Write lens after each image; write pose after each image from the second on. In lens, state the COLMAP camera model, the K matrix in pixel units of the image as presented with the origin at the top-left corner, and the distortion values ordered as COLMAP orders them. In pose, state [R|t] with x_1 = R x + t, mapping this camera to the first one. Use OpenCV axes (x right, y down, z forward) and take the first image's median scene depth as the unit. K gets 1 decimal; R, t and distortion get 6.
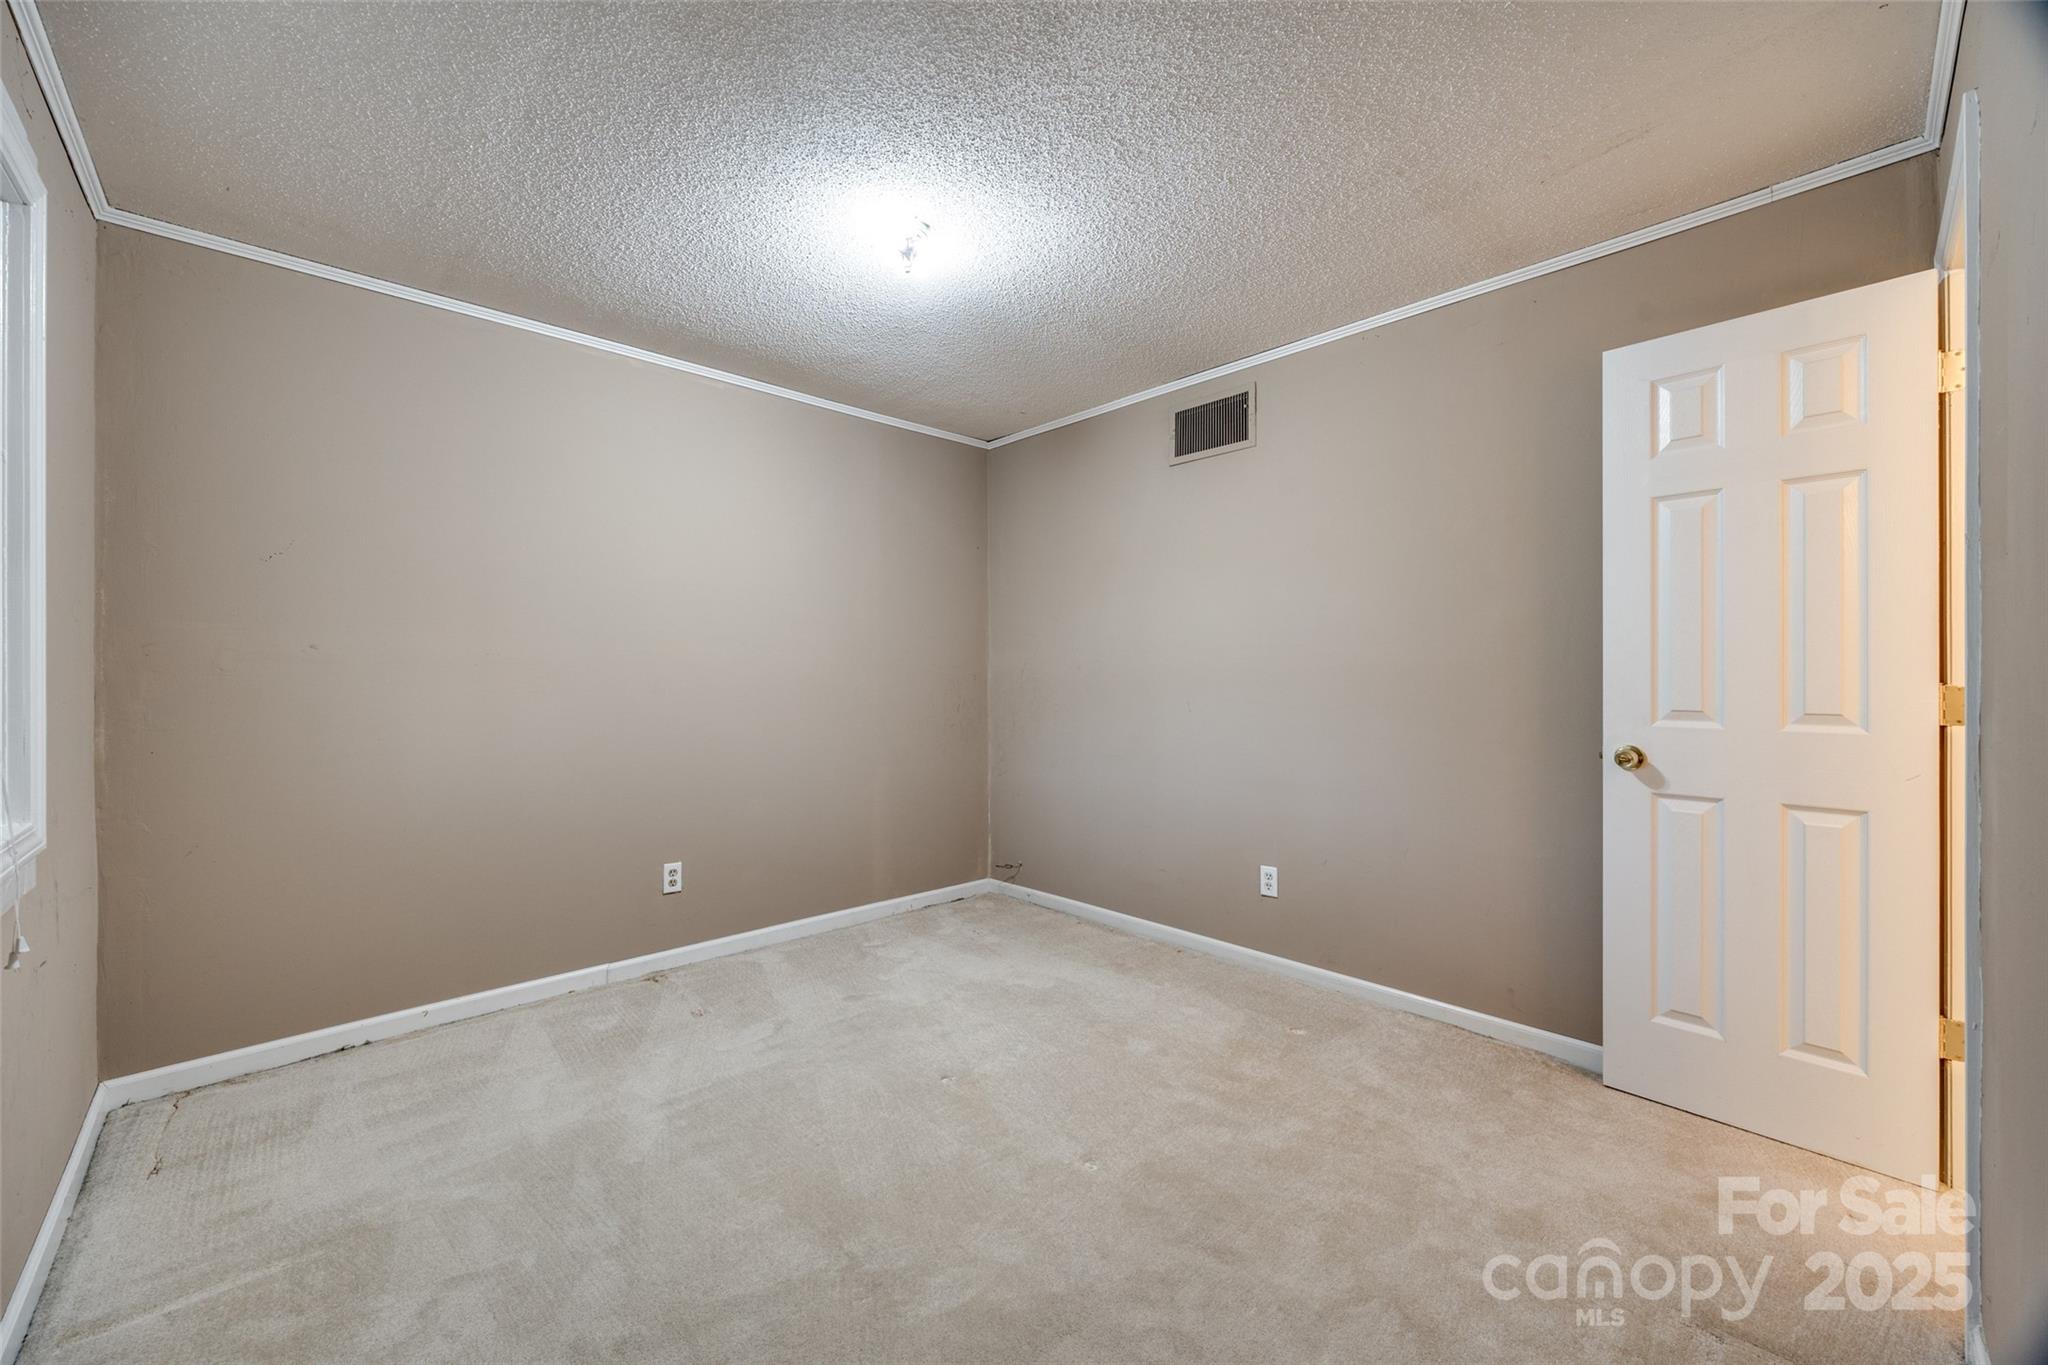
lens RADIAL K [[799.0, 0, 1009.2], [0, 799.0, 667.0], [0, 0, 1]] dist [-0.002098, -0.000588]
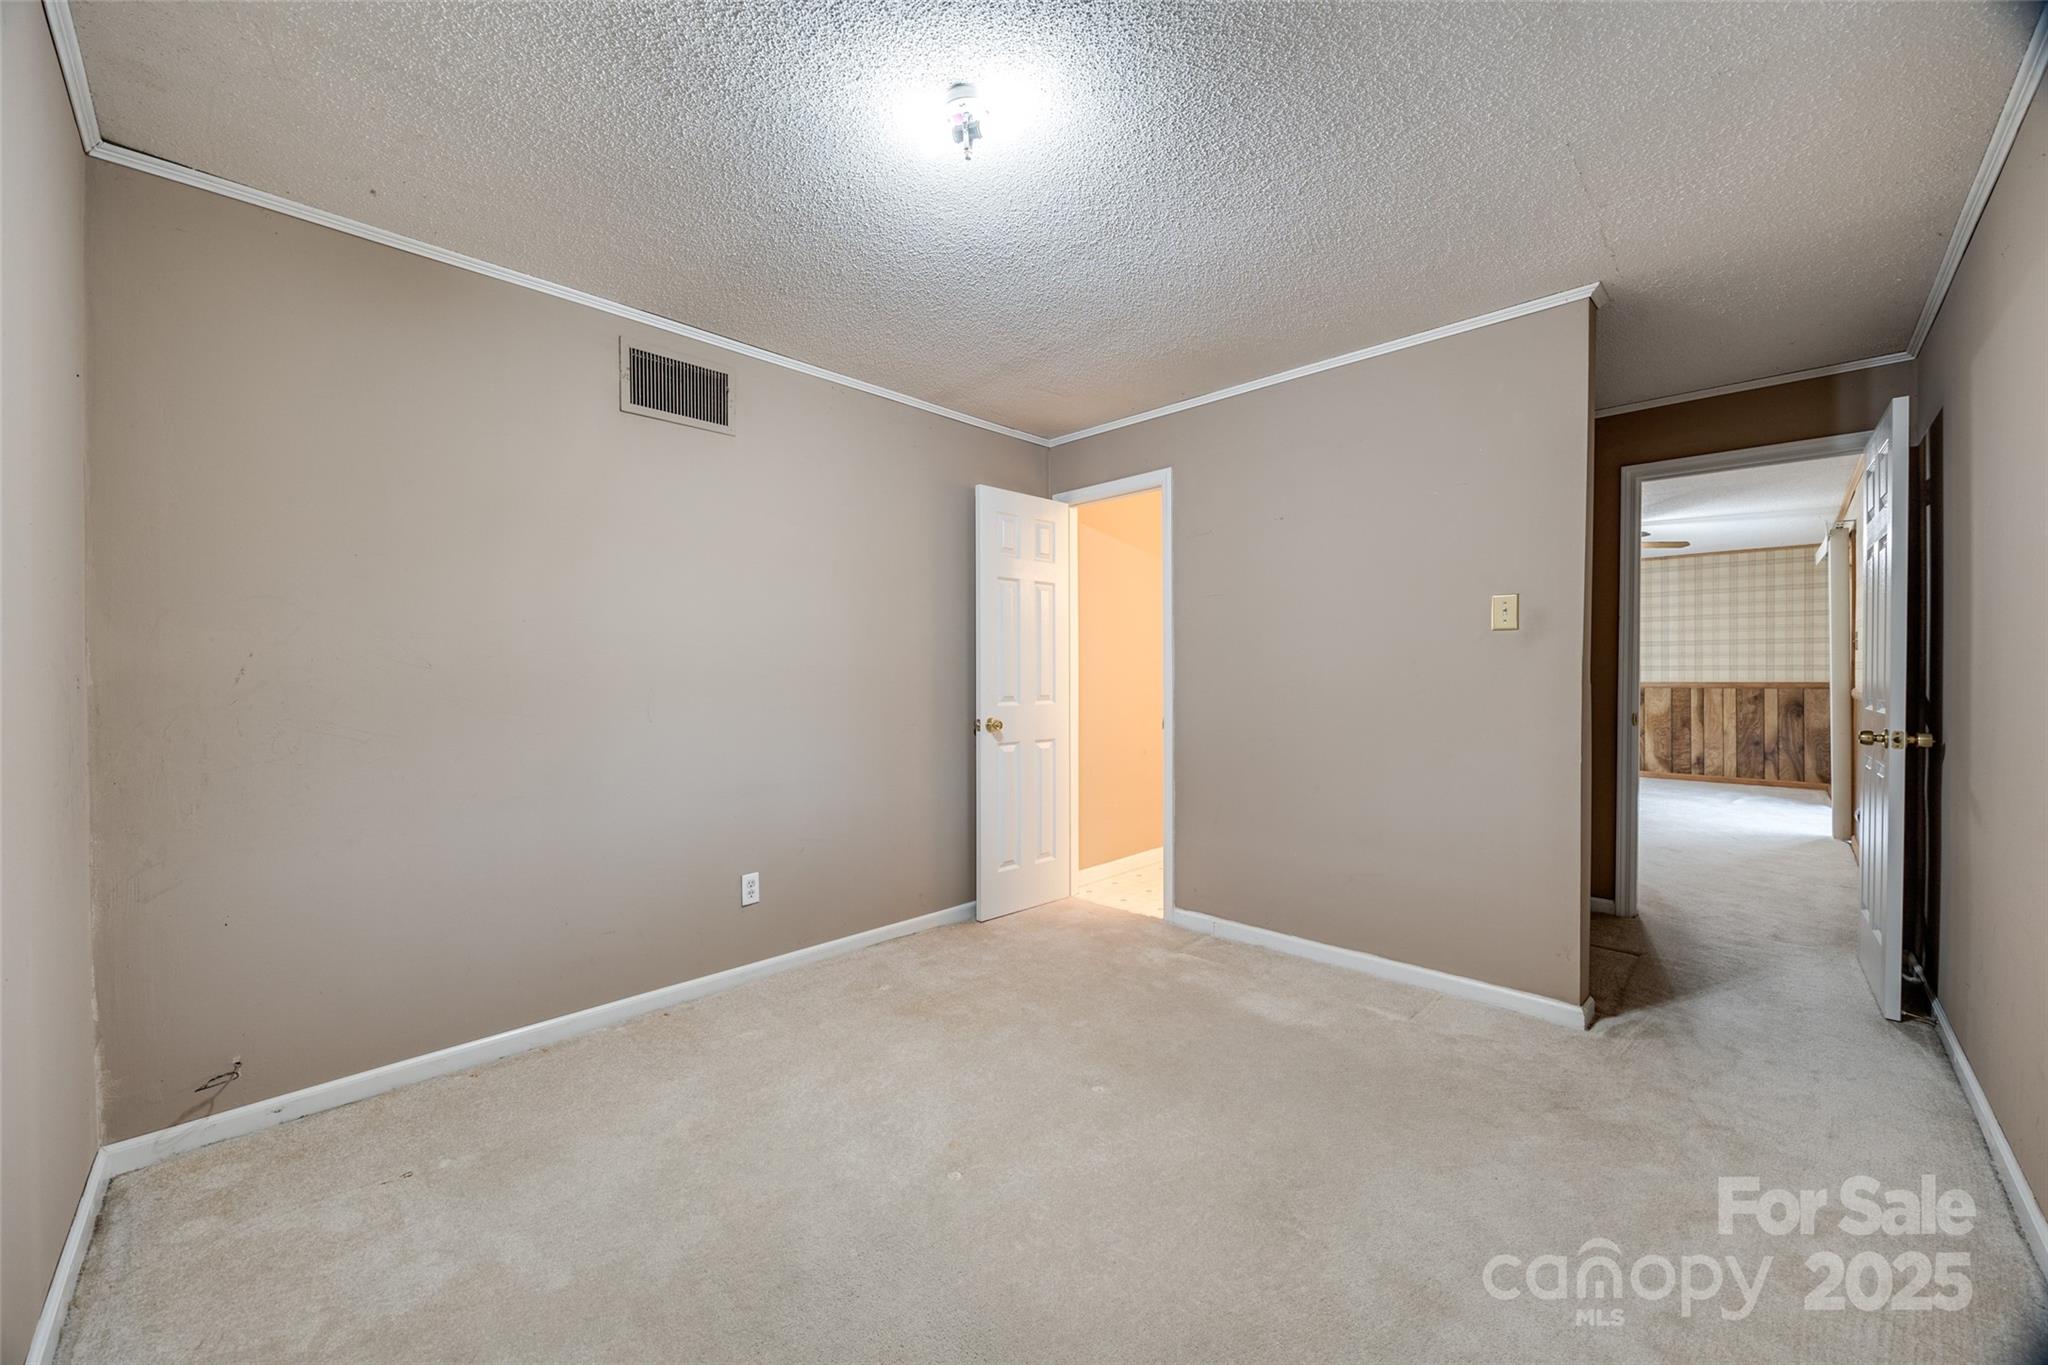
lens RADIAL K [[780.8, 0, 1022.7], [0, 780.8, 672.4], [0, 0, 1]] dist [-0.001027, -0.000211]
pose [[-0.034542, 0.000635, 0.999403, -0.779089], [-0.005154, 0.999986, -0.000813, 0.003034], [-0.999390, -0.005179, -0.034538, 0.854268]]
